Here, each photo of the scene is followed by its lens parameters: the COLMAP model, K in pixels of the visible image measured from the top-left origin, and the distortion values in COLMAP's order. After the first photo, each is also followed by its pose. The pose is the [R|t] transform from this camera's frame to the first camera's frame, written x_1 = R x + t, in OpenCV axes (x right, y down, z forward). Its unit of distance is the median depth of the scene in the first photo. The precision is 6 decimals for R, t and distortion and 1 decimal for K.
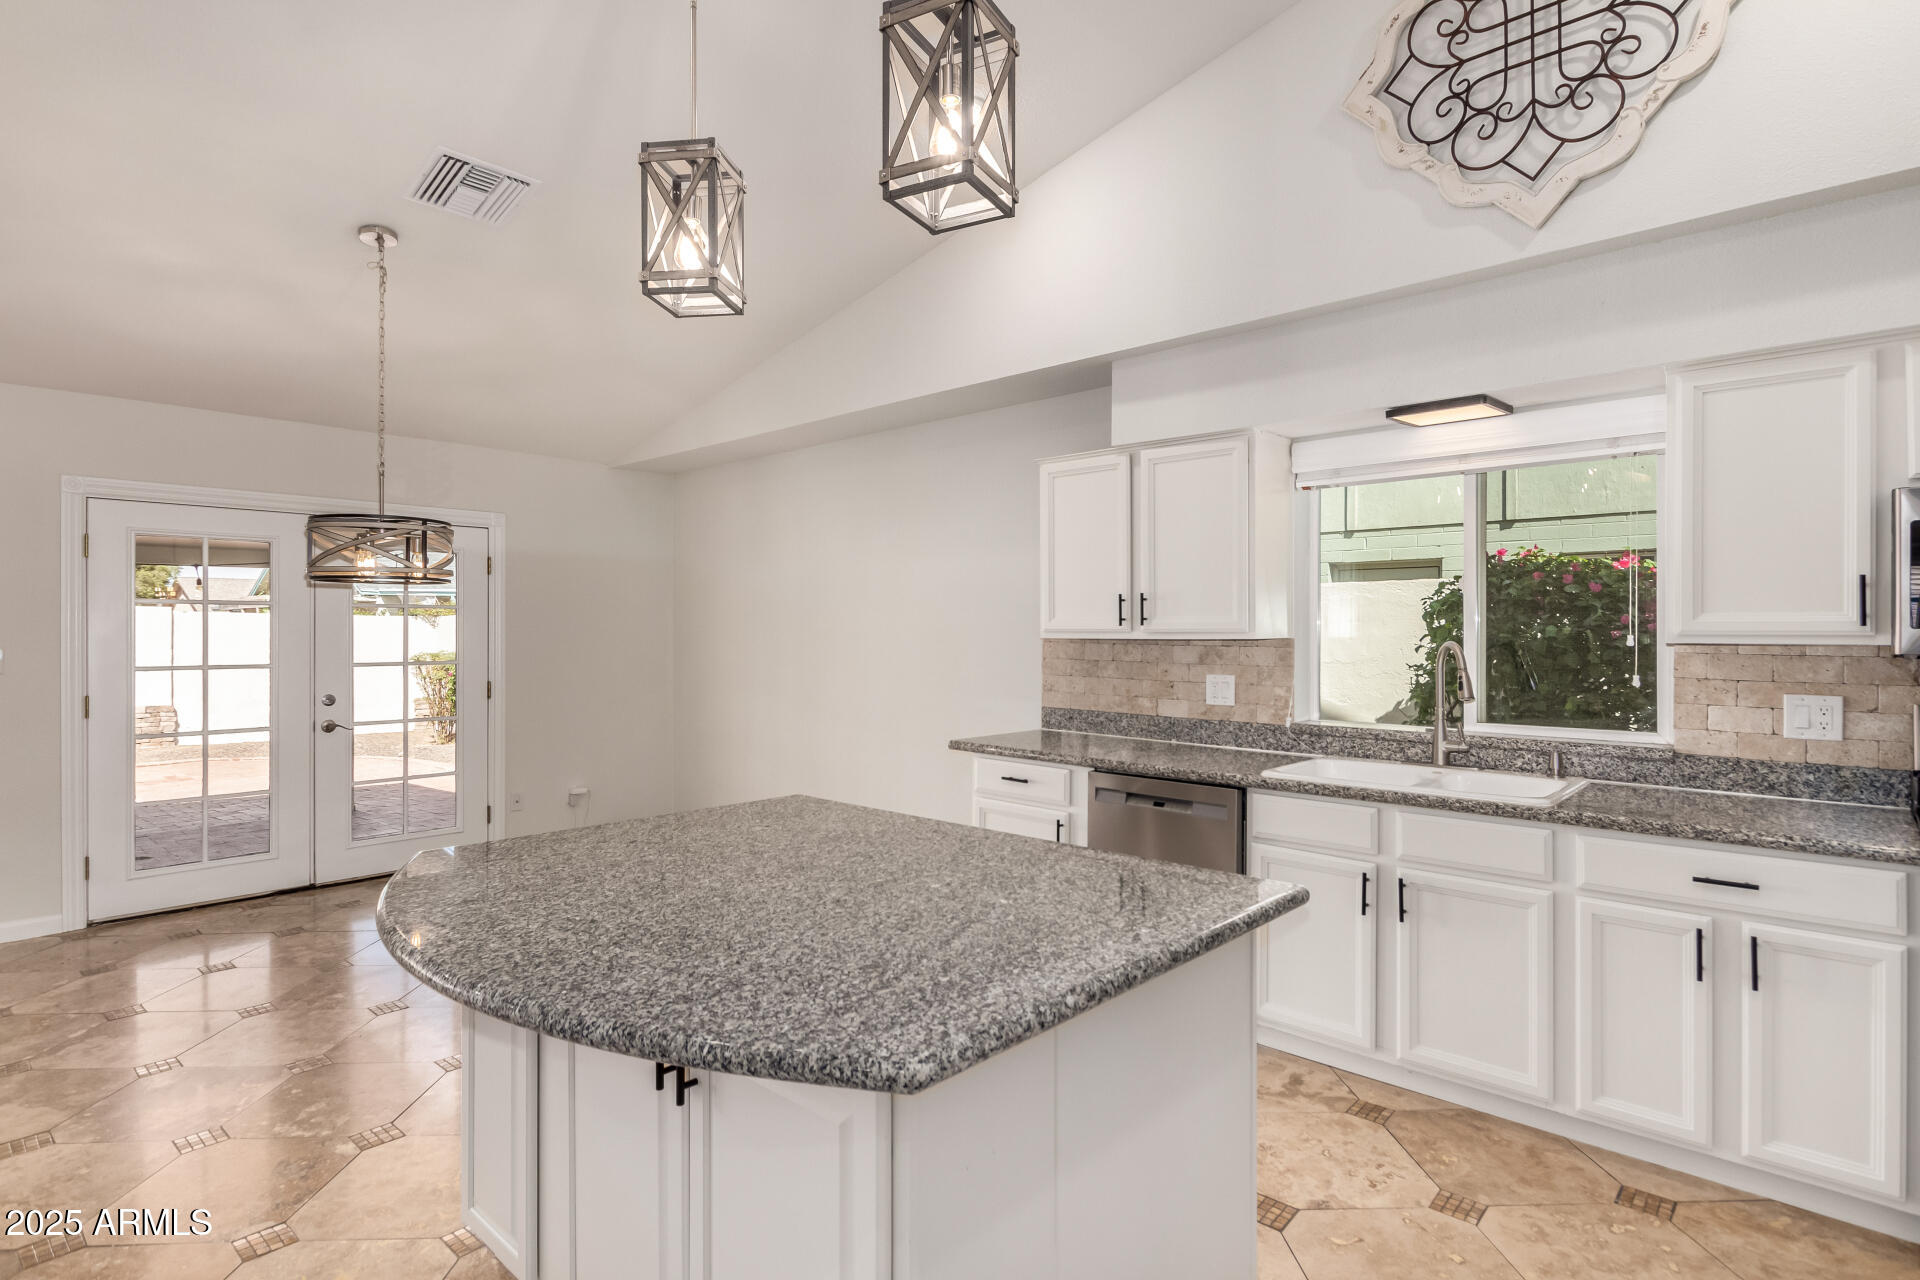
lens RADIAL K [[974.1, 0, 972.0], [0, 974.1, 631.3], [0, 0, 1]] dist [-0.000357, 0.000173]
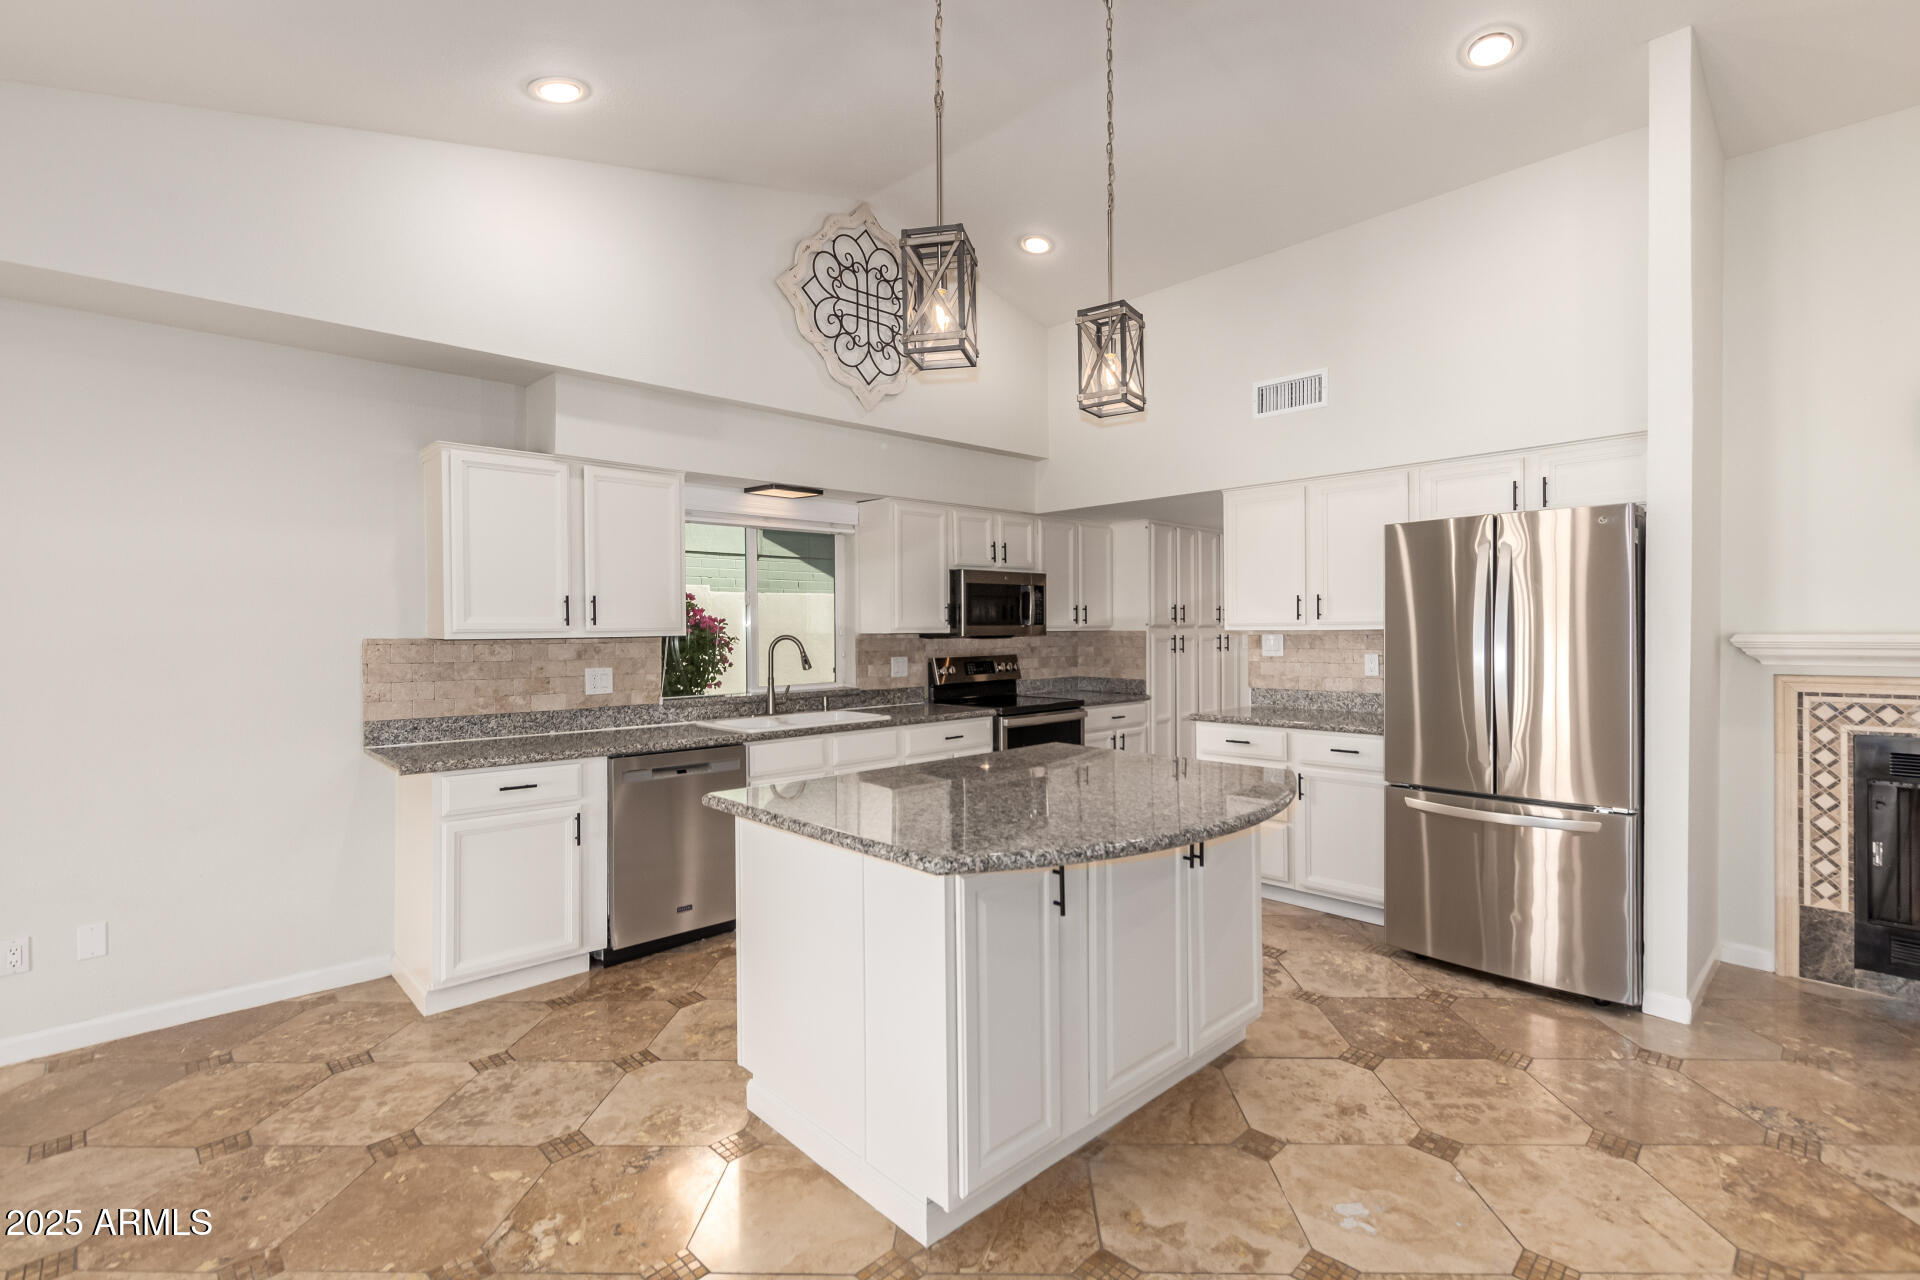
lens RADIAL K [[875.5, 0, 968.6], [0, 875.5, 633.0], [0, 0, 1]] dist [0.010368, -0.006575]
pose [[0.071327, -0.006980, 0.997429, -0.730372], [0.010342, 0.999927, 0.006258, 0.001097], [-0.997399, 0.009869, 0.071394, 0.469731]]
